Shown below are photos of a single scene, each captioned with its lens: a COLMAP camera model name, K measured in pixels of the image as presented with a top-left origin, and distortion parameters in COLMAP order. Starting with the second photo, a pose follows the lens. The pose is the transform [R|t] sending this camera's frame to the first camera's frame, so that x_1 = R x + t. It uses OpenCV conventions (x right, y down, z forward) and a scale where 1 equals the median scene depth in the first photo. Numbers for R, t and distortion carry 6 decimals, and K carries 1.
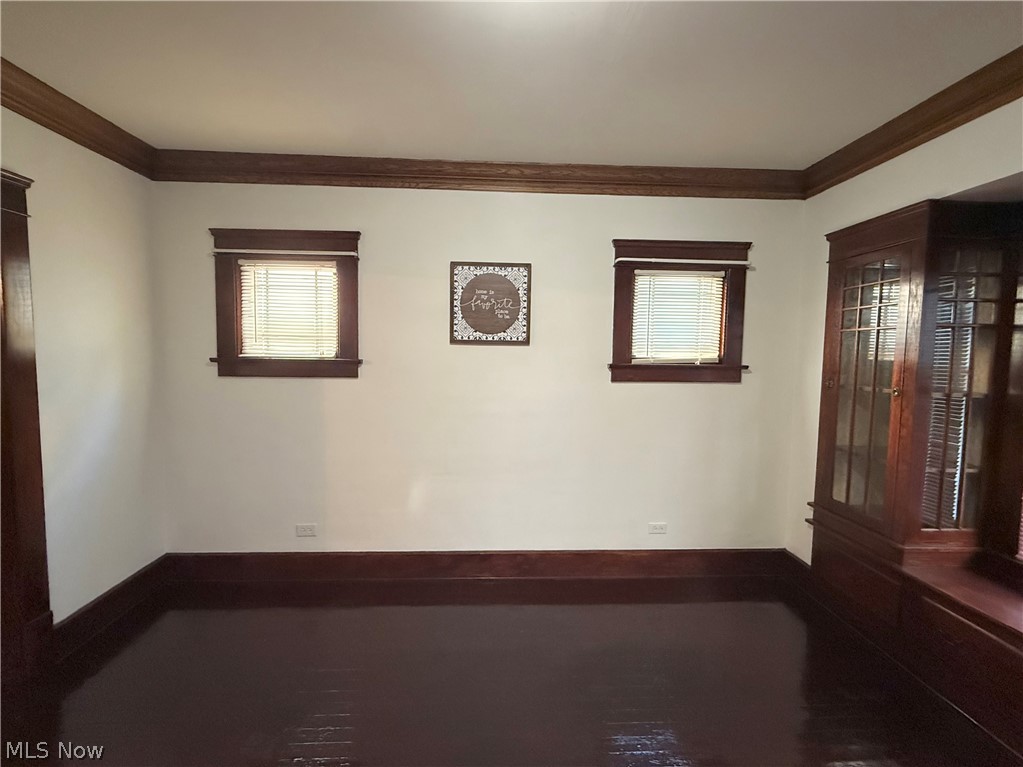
lens RADIAL K [[429.4, 0, 511.5], [0, 429.4, 383.5], [0, 0, 1]] dist [0.000871, -0.000015]
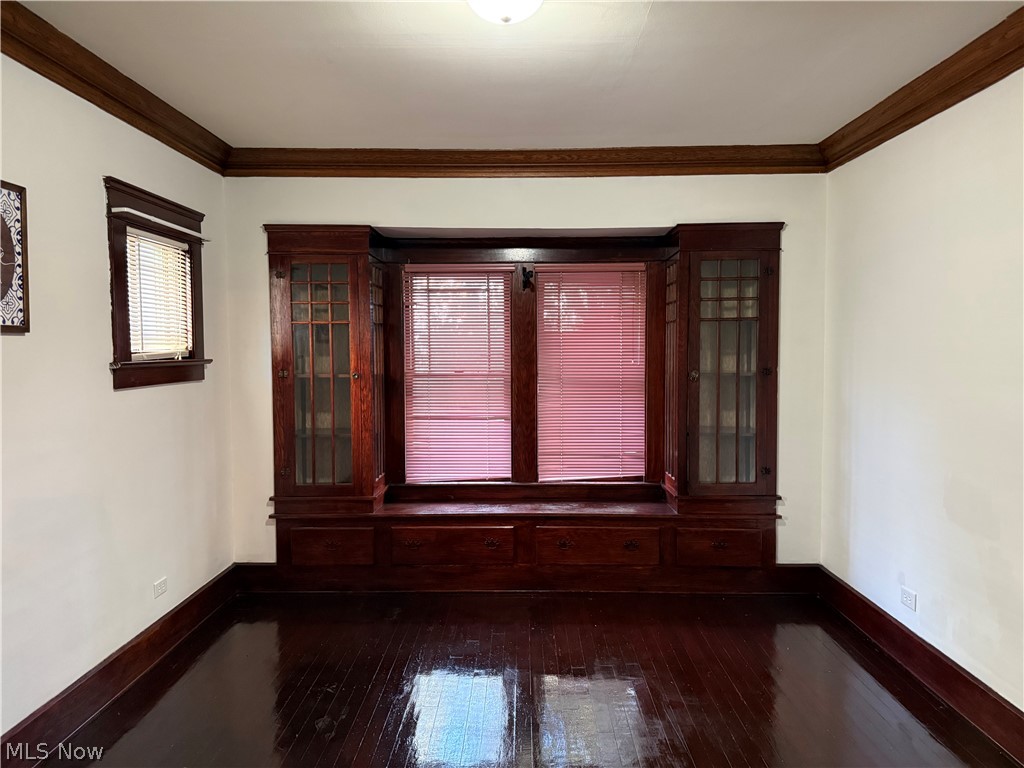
lens RADIAL K [[756.0, 0, 512.0], [0, 756.0, 384.0], [0, 0, 1]] dist [0.060020, -0.000312]
pose [[0.051370, -0.062535, 0.996720, -0.956583], [0.072002, 0.995672, 0.058759, -0.039631], [-0.996081, 0.068748, 0.055650, 0.334496]]
